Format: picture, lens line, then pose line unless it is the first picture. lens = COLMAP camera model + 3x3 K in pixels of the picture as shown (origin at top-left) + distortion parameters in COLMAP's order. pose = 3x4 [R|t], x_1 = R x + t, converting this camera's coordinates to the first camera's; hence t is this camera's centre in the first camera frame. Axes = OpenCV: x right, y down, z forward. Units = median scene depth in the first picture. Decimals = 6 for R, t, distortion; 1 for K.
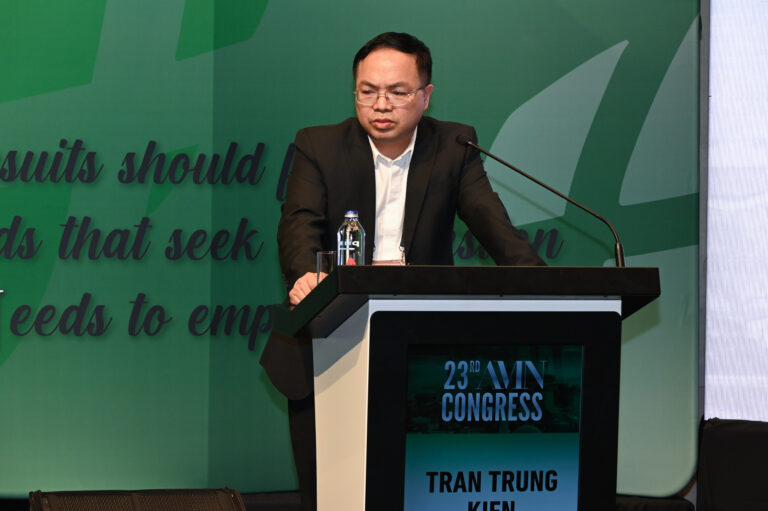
lens RADIAL K [[2584.9, 0, 398.5], [0, 2584.9, 265.1], [0, 0, 1]] dist [-0.014663, 0.000000]
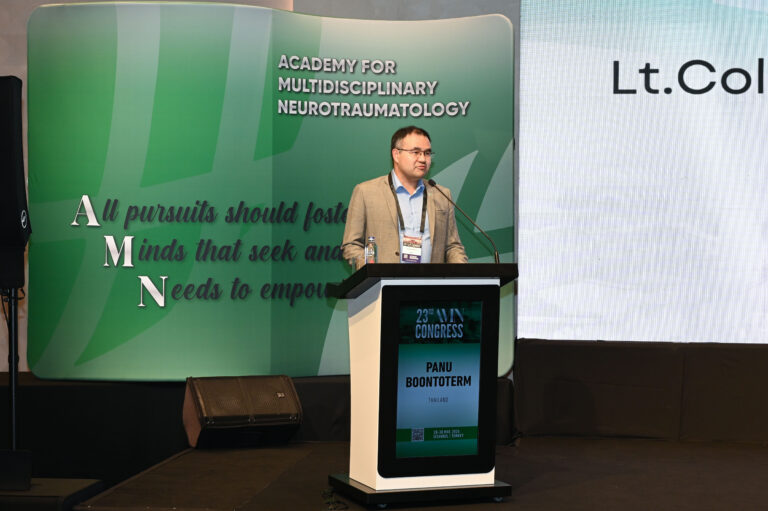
lens RADIAL K [[1383.1, 0, 386.8], [0, 1383.1, 256.2], [0, 0, 1]] dist [-0.019464, 0.000000]
pose [[0.998155, -0.005754, 0.060441, -0.048892], [0.006012, 0.999974, -0.004080, -0.000596], [-0.060416, 0.004436, 0.998163, -0.071594]]
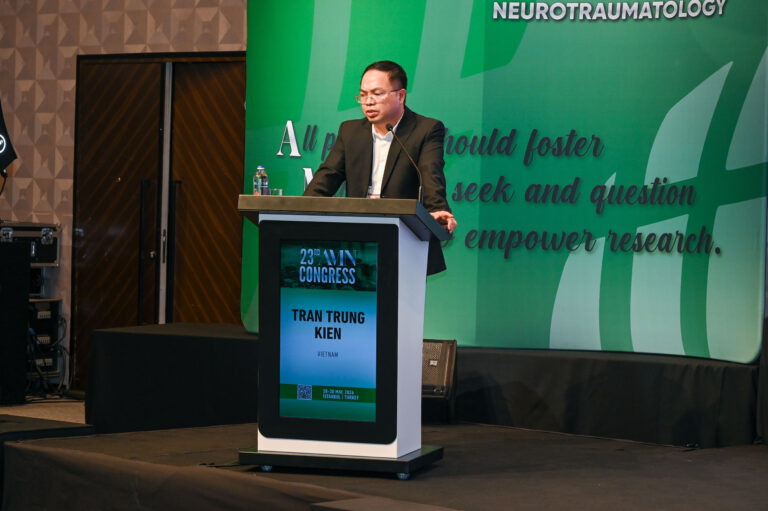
lens RADIAL K [[2139.1, 0, 387.7], [0, 2139.1, 257.9], [0, 0, 1]] dist [-0.137197, 0.000000]
pose [[0.865085, 0.029088, -0.500781, 0.554246], [-0.022442, 0.999562, 0.019291, 0.008776], [0.501123, -0.005449, 0.865359, -0.185500]]
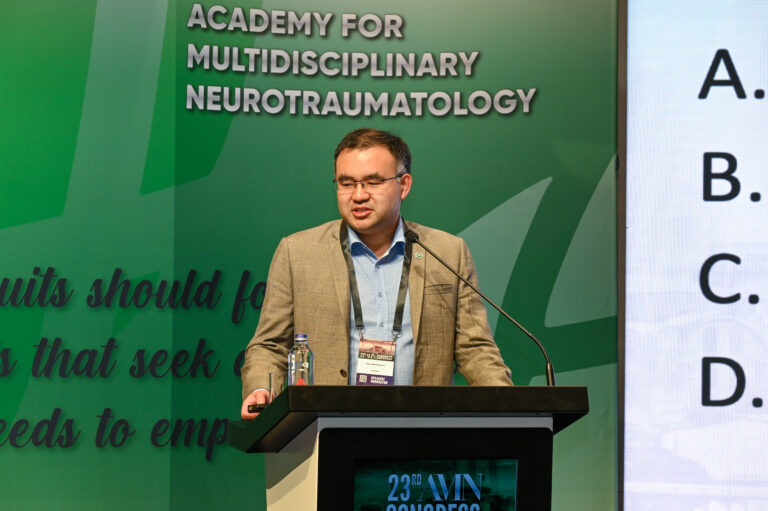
lens RADIAL K [[2290.6, 0, 375.0], [0, 2290.6, 262.2], [0, 0, 1]] dist [-0.033522, 0.000000]
pose [[0.999875, 0.000238, 0.015806, -0.001922], [0.000552, 0.998749, -0.049994, -0.002229], [-0.015798, 0.049997, 0.998624, 0.030649]]
